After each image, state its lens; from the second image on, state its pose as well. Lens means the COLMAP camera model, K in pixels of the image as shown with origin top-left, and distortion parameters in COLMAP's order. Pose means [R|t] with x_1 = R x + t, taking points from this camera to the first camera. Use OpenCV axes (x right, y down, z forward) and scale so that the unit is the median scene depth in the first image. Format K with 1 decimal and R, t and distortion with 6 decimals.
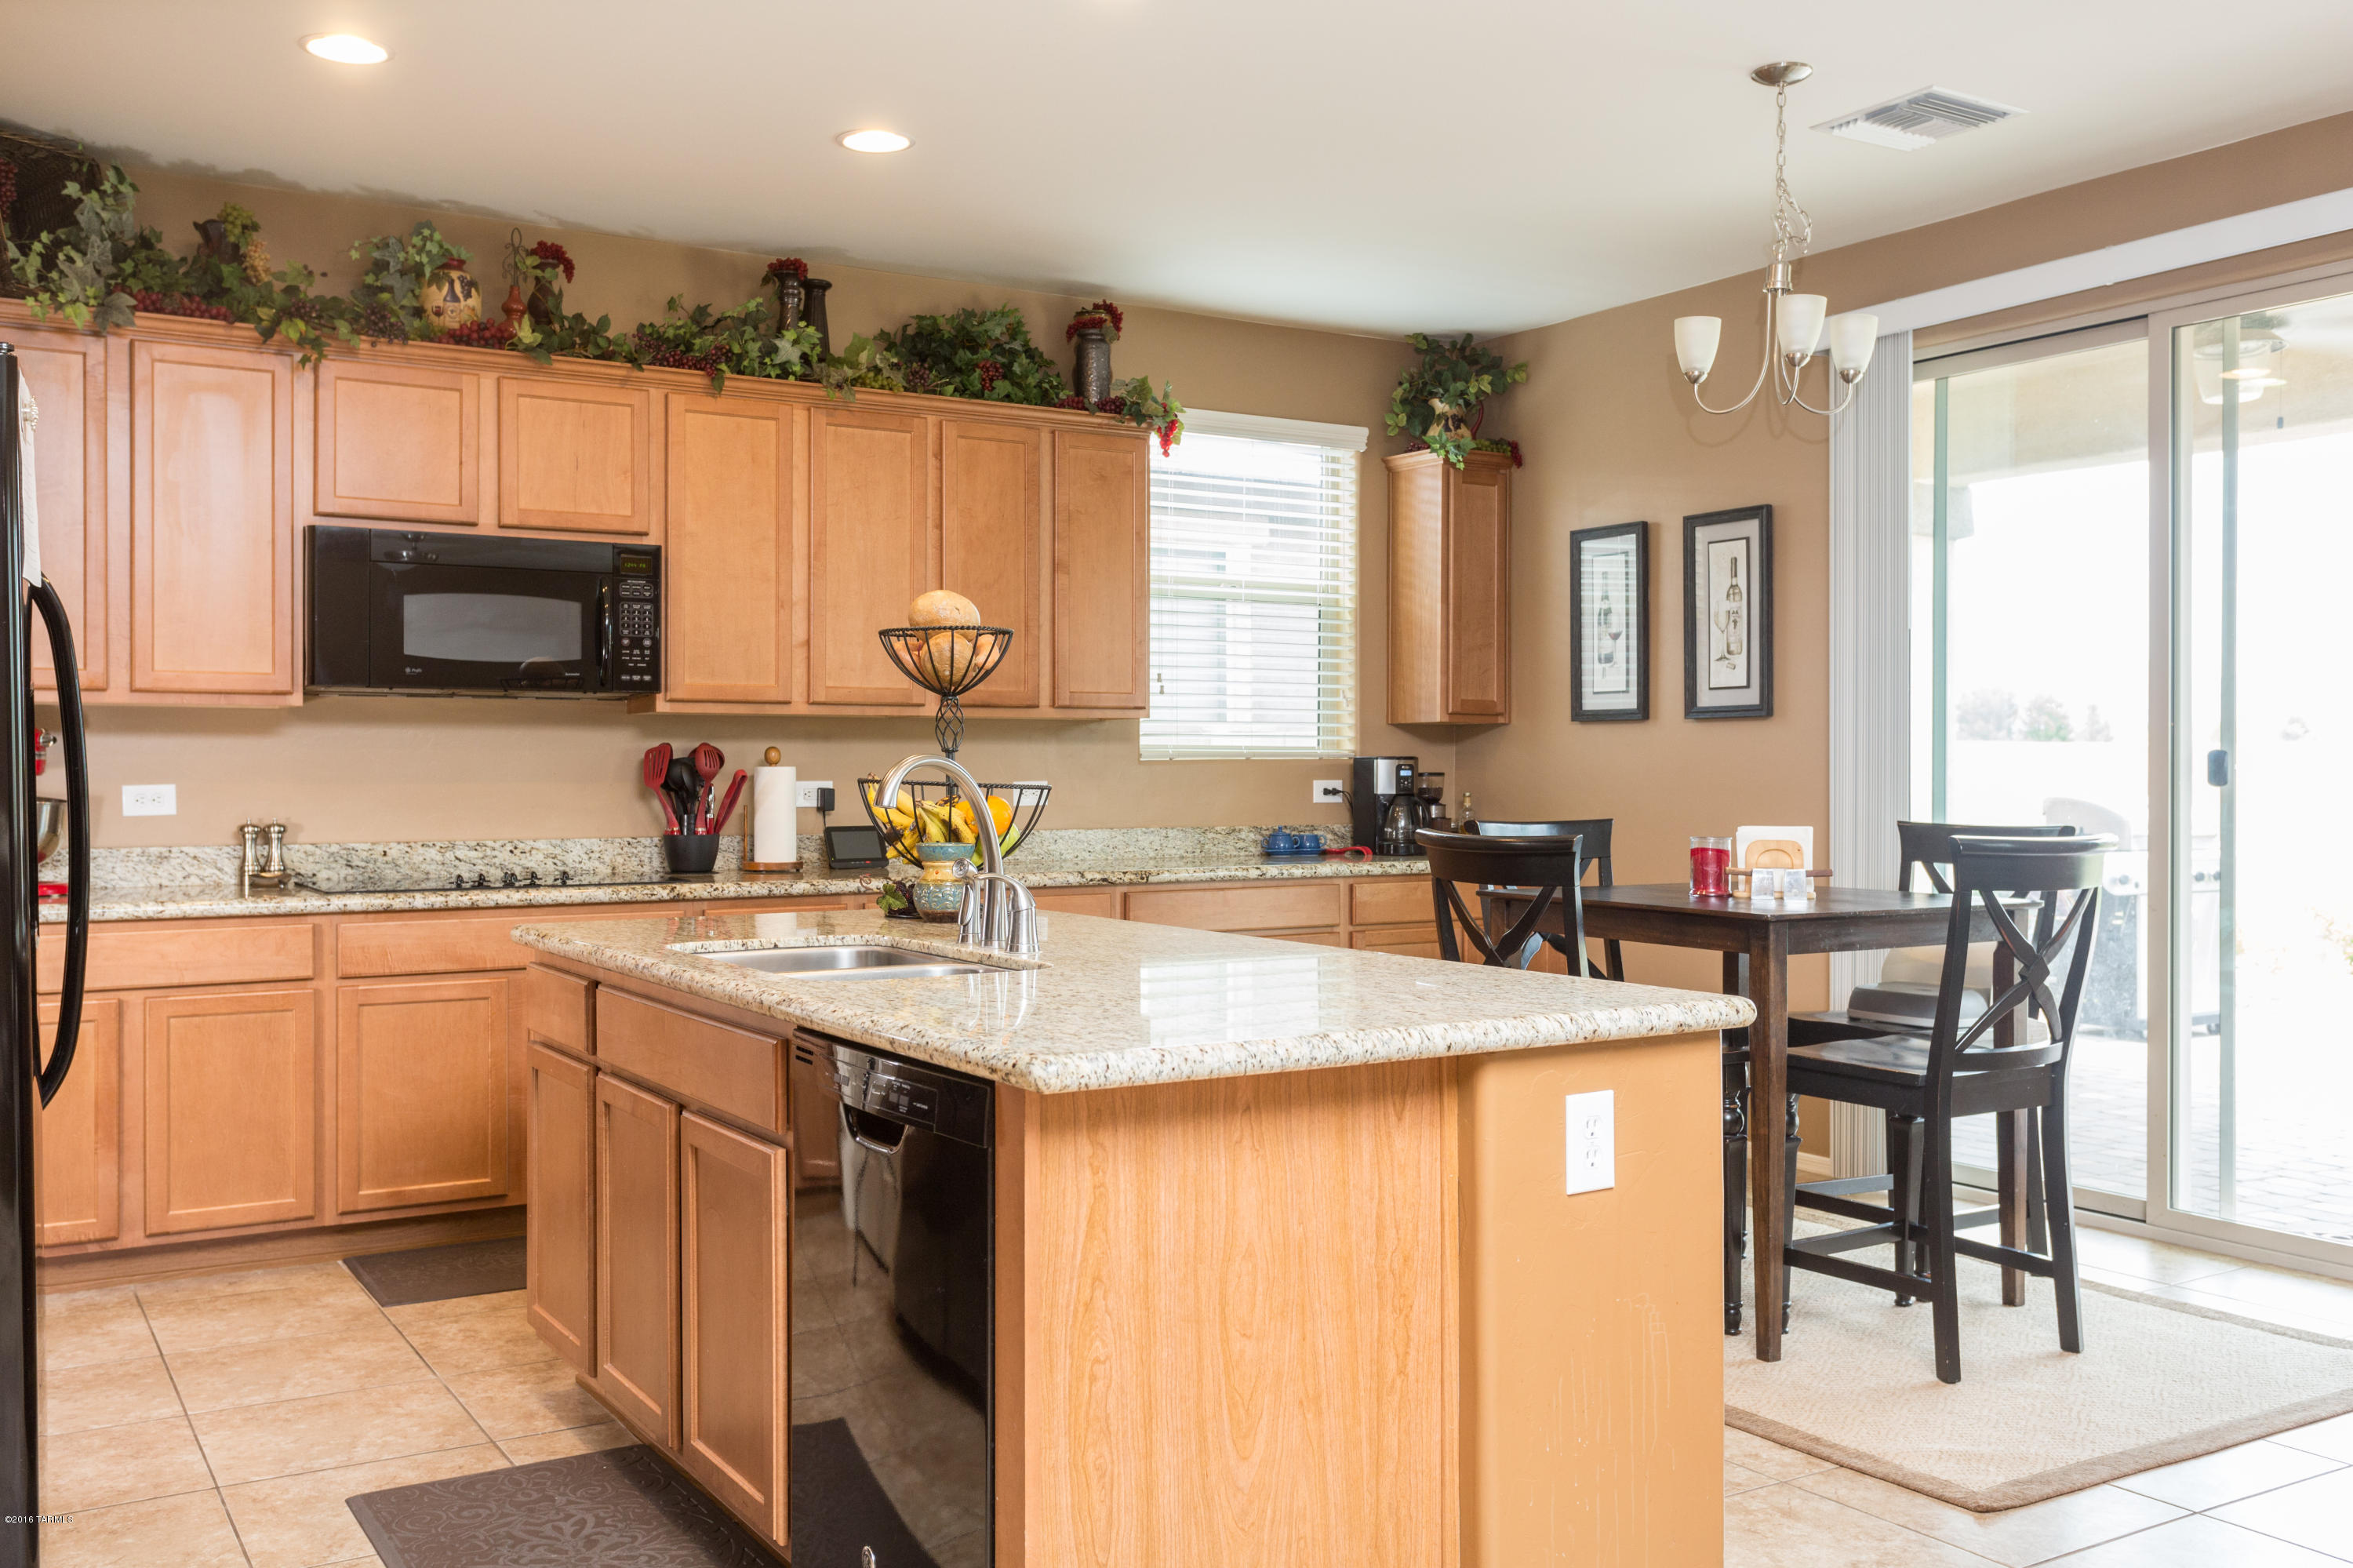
lens RADIAL K [[2083.4, 0, 1176.5], [0, 2083.4, 784.0], [0, 0, 1]] dist [-0.004709, -0.006910]
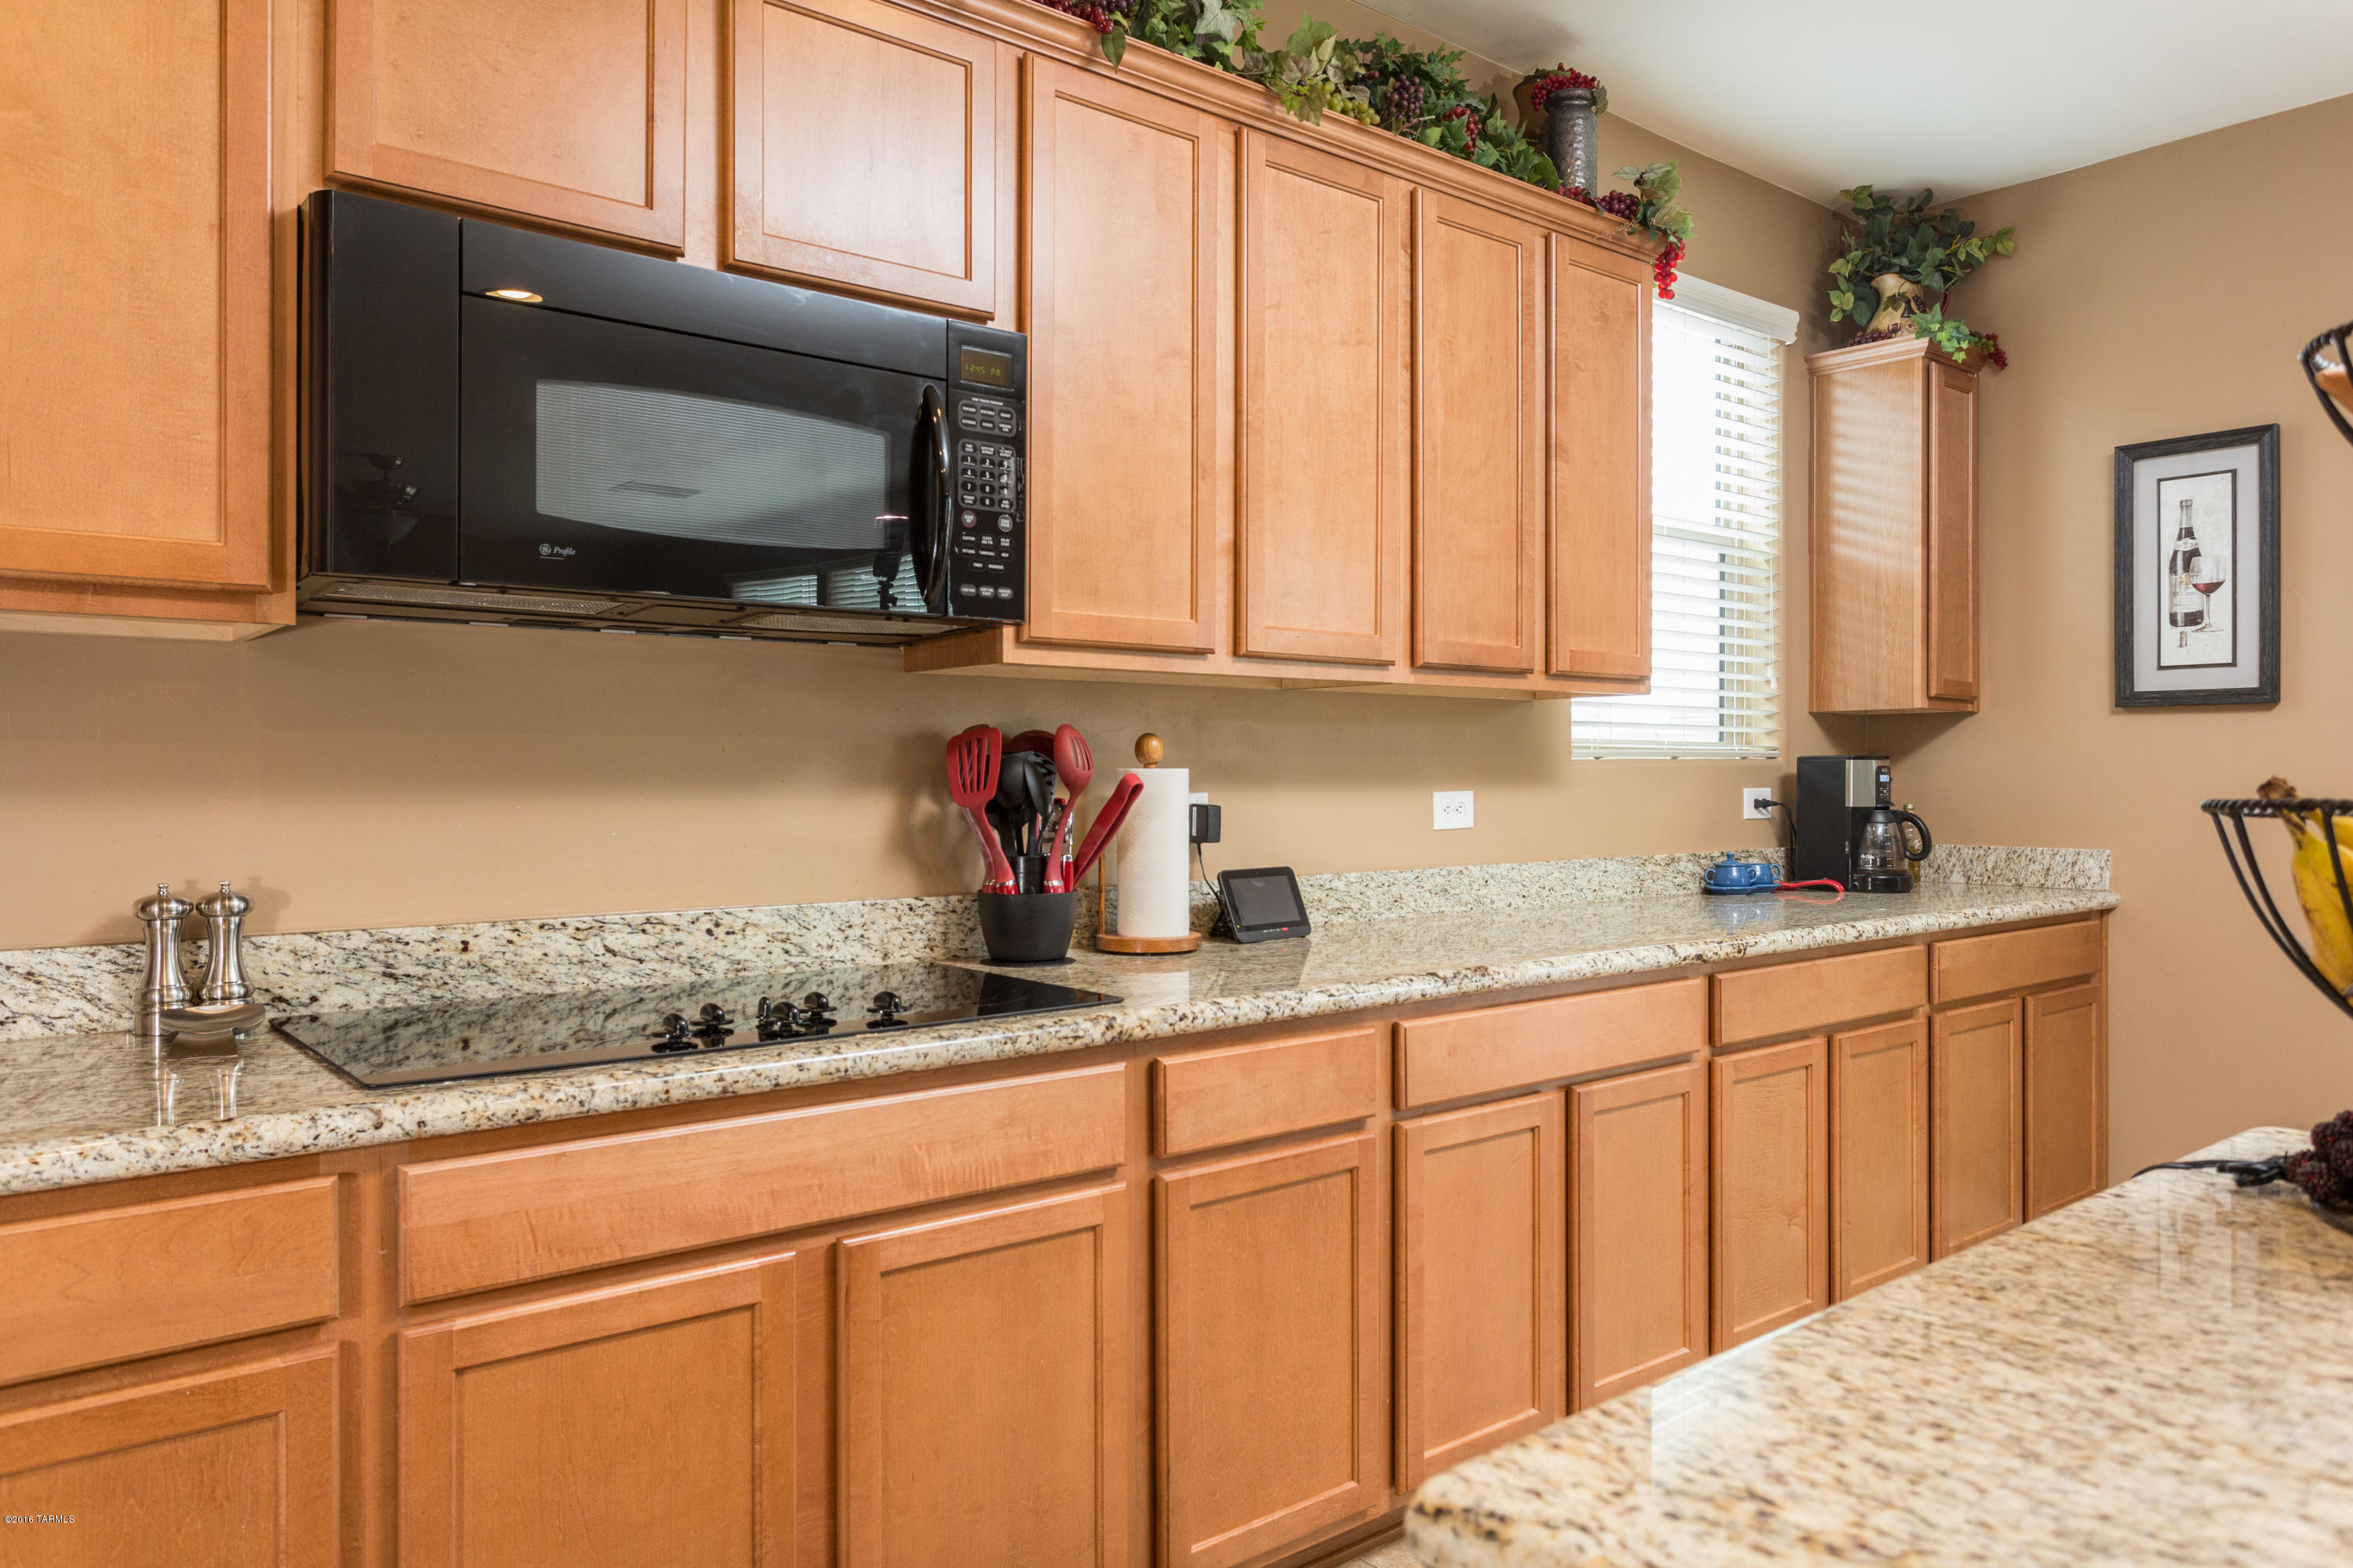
lens RADIAL K [[1607.1, 0, 1176.5], [0, 1607.1, 784.0], [0, 0, 1]] dist [-0.008712, 0.003512]
pose [[0.991303, -0.002895, 0.131567, -0.250335], [0.003309, 0.999990, -0.002935, -0.002827], [-0.131557, 0.003345, 0.991303, 0.573401]]
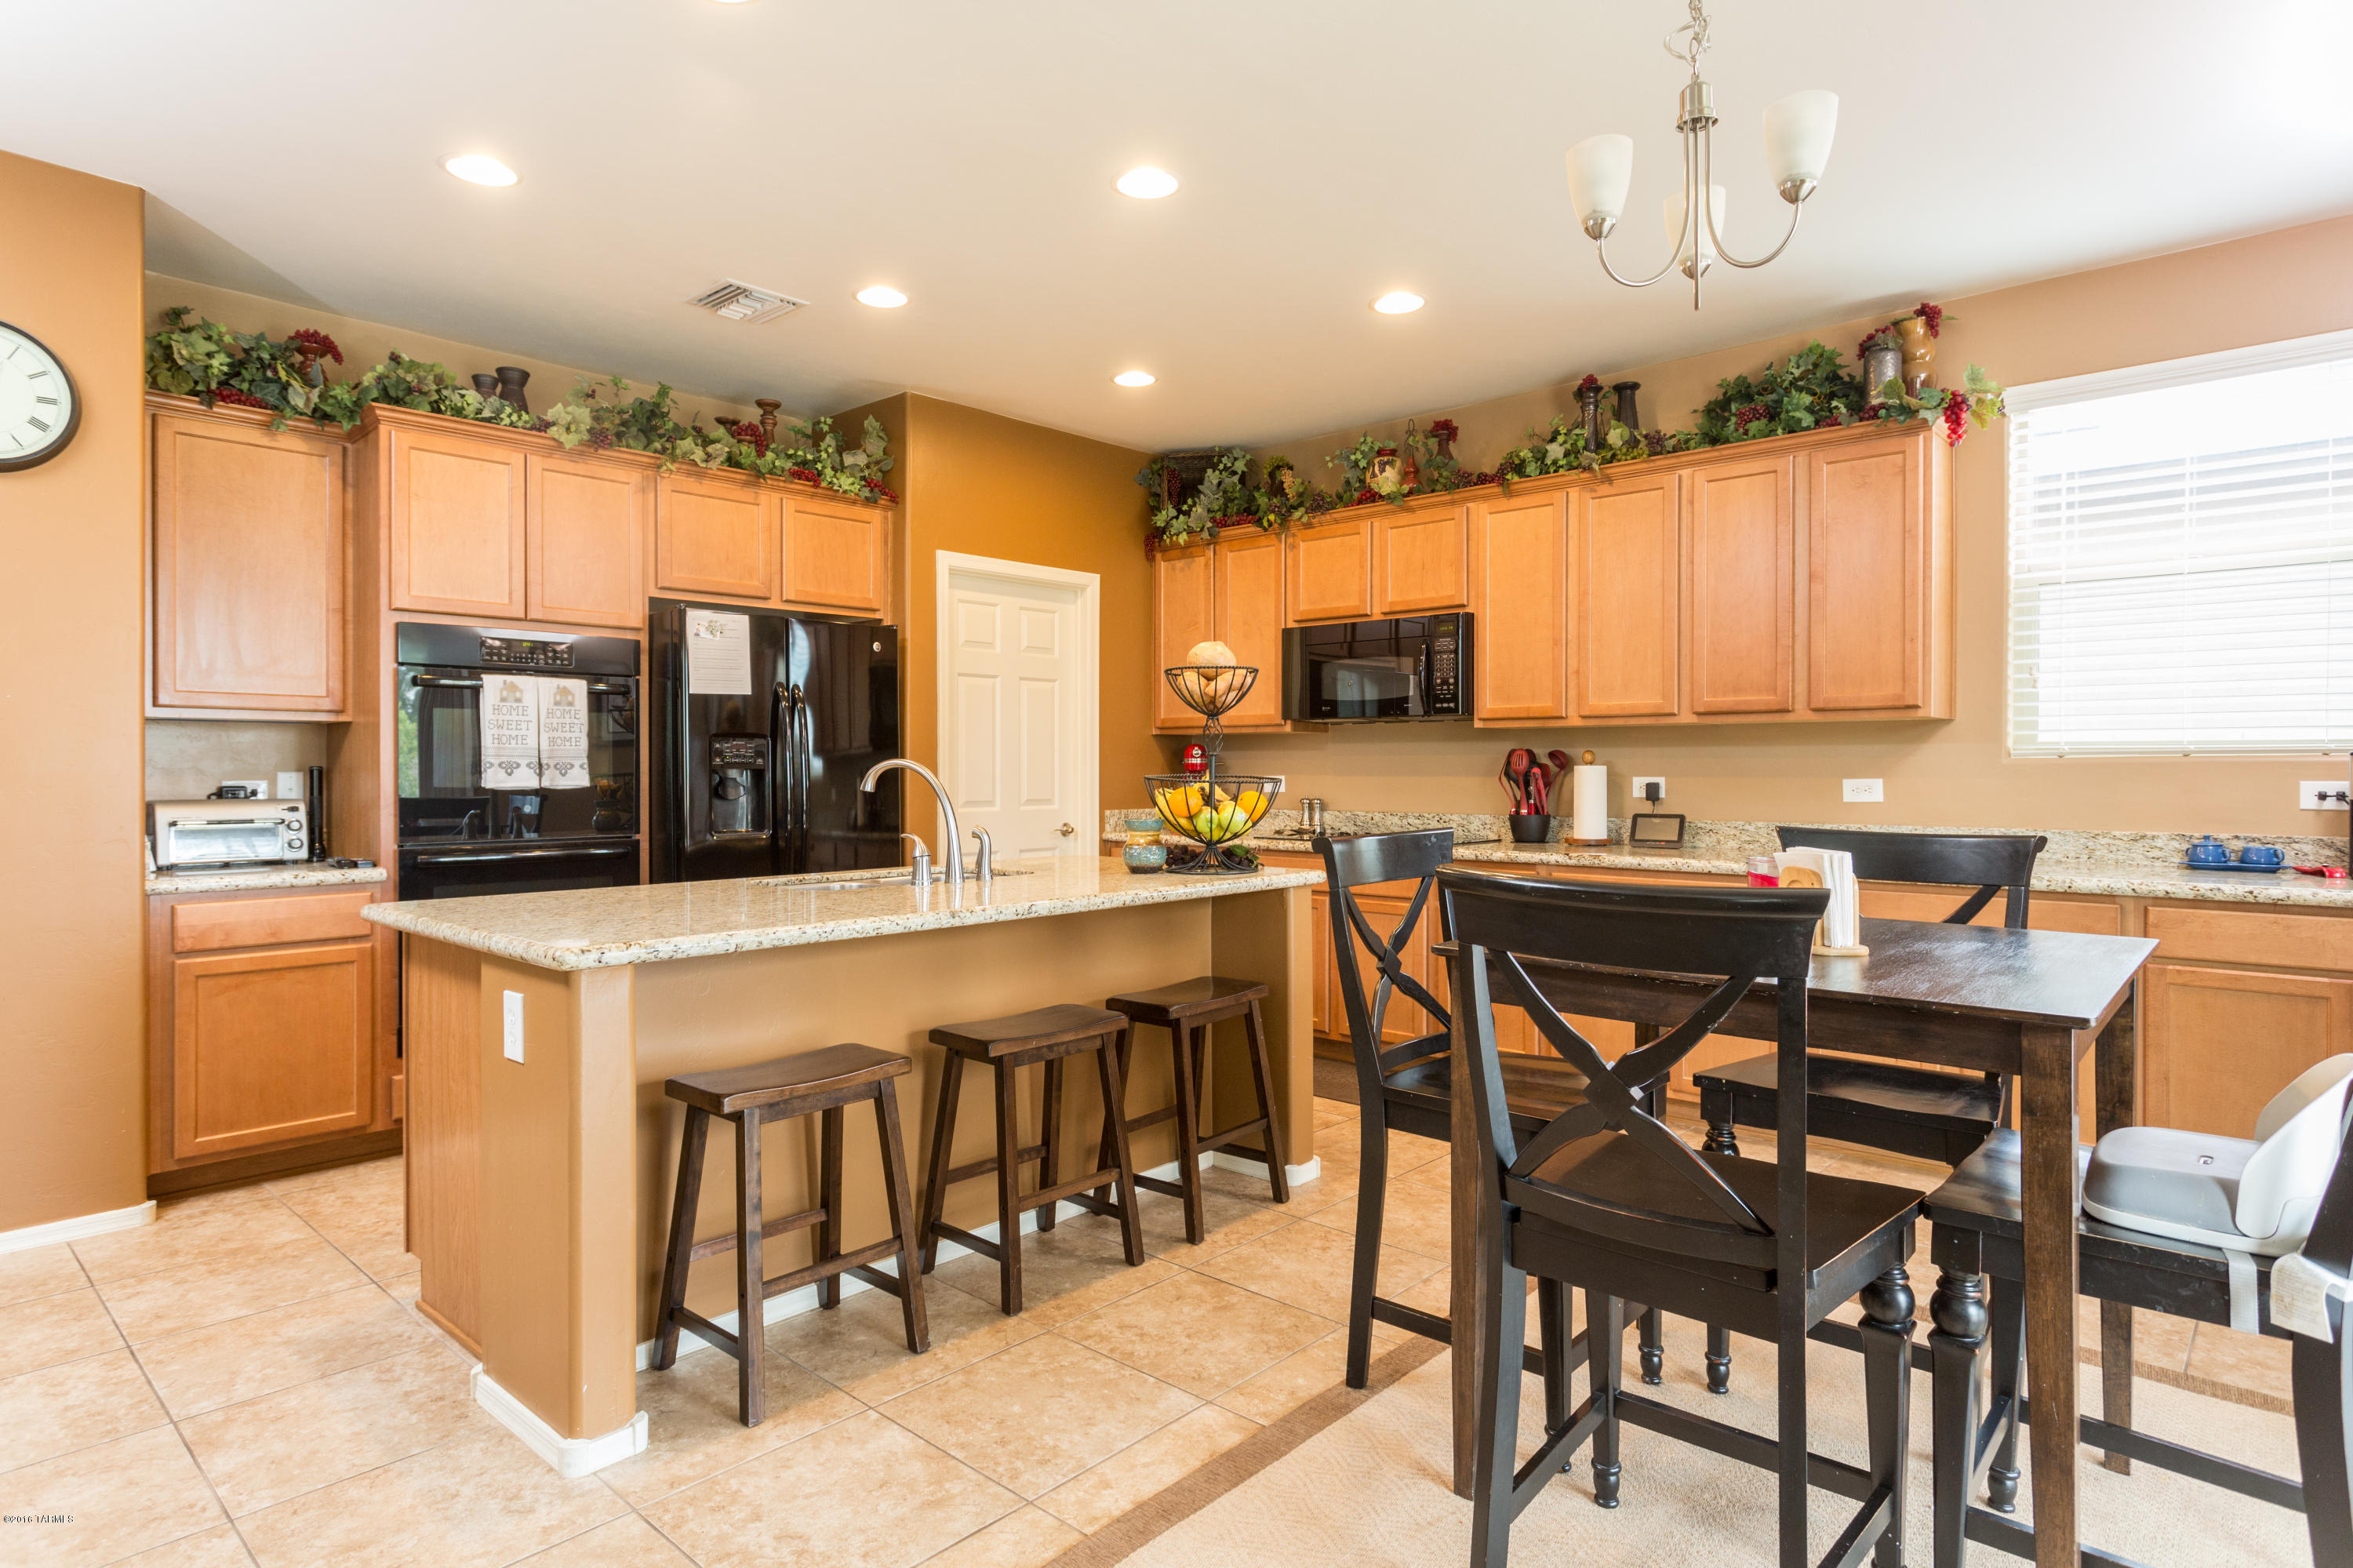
lens RADIAL K [[1315.8, 0, 1176.5], [0, 1315.8, 784.0], [0, 0, 1]] dist [0.025194, -0.000077]
pose [[0.282777, 0.010960, -0.959123, 0.544279], [-0.009866, 0.999915, 0.008518, -0.001264], [0.959135, 0.007054, 0.282861, 0.526125]]
